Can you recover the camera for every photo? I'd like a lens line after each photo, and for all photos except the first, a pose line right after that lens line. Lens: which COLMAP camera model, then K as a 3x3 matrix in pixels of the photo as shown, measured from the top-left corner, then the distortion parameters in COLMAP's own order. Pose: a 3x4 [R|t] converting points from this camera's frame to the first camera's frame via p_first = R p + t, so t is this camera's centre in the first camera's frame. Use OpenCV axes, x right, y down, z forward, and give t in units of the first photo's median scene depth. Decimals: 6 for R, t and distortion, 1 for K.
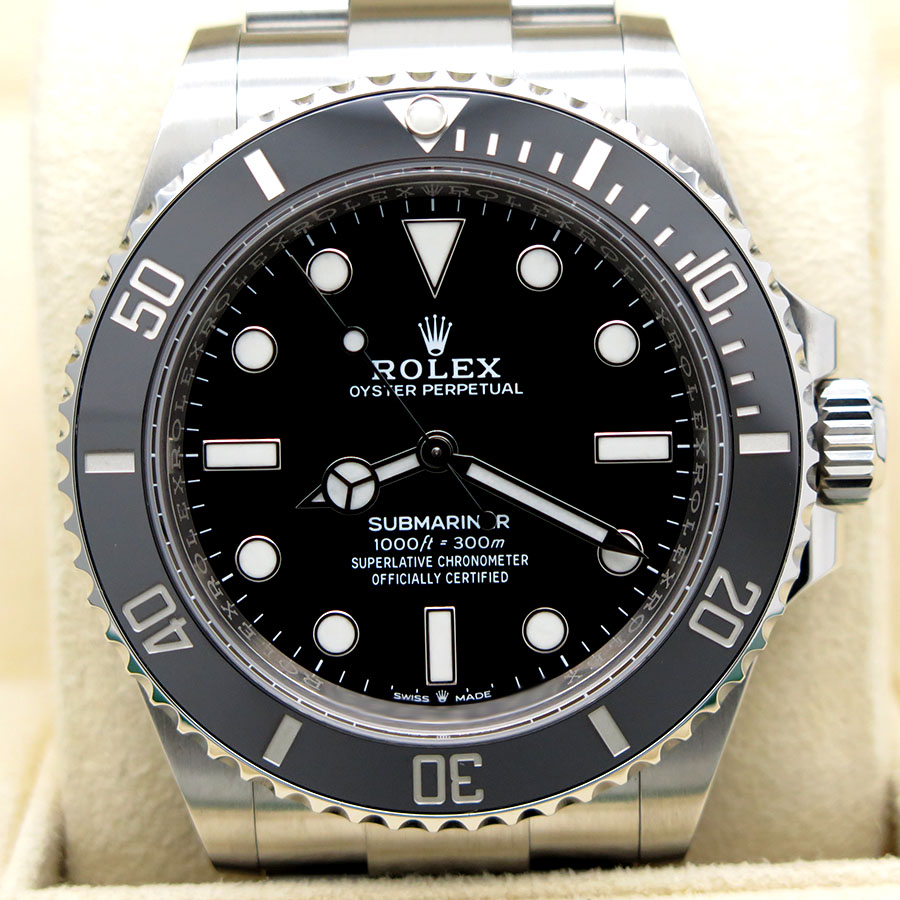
lens RADIAL K [[3205.0, 0, 450.0], [0, 3205.0, 450.0], [0, 0, 1]] dist [-0.008385, -2.277324]
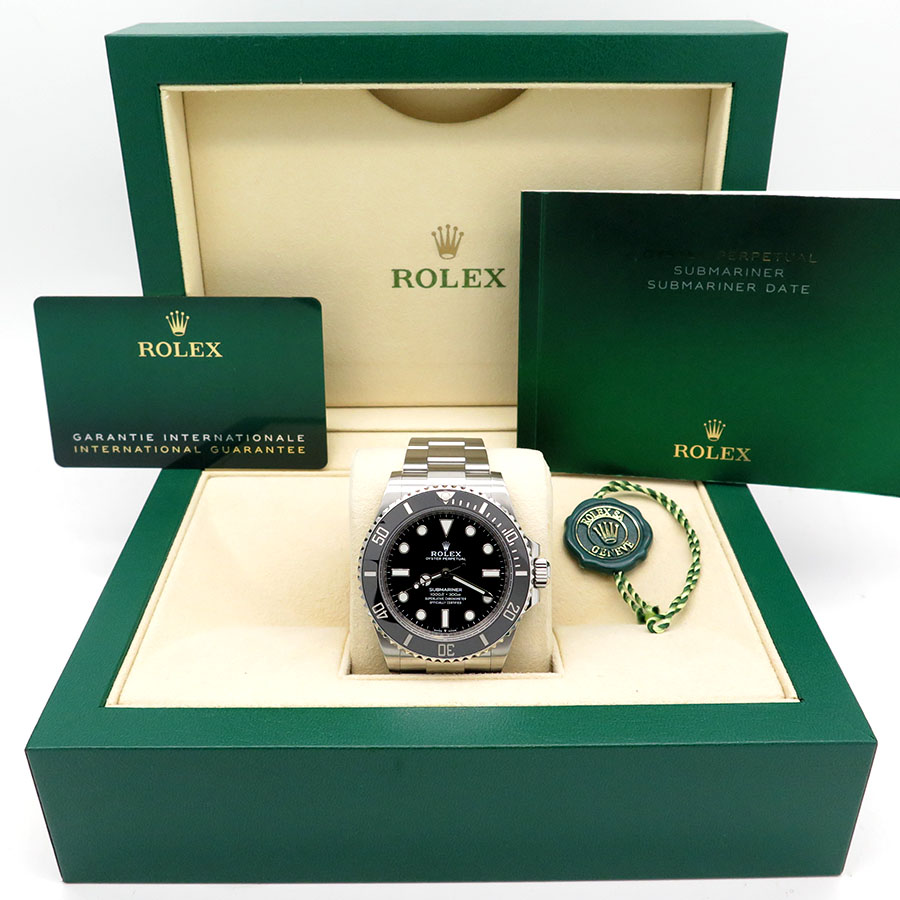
lens RADIAL K [[1023.4, 0, 450.0], [0, 1023.4, 450.0], [0, 0, 1]] dist [-0.019652, -0.003296]
pose [[0.999524, 0.028672, 0.011430, -0.018874], [-0.027207, 0.993282, -0.112478, -0.009375], [-0.014579, 0.112114, 0.993588, -0.389739]]
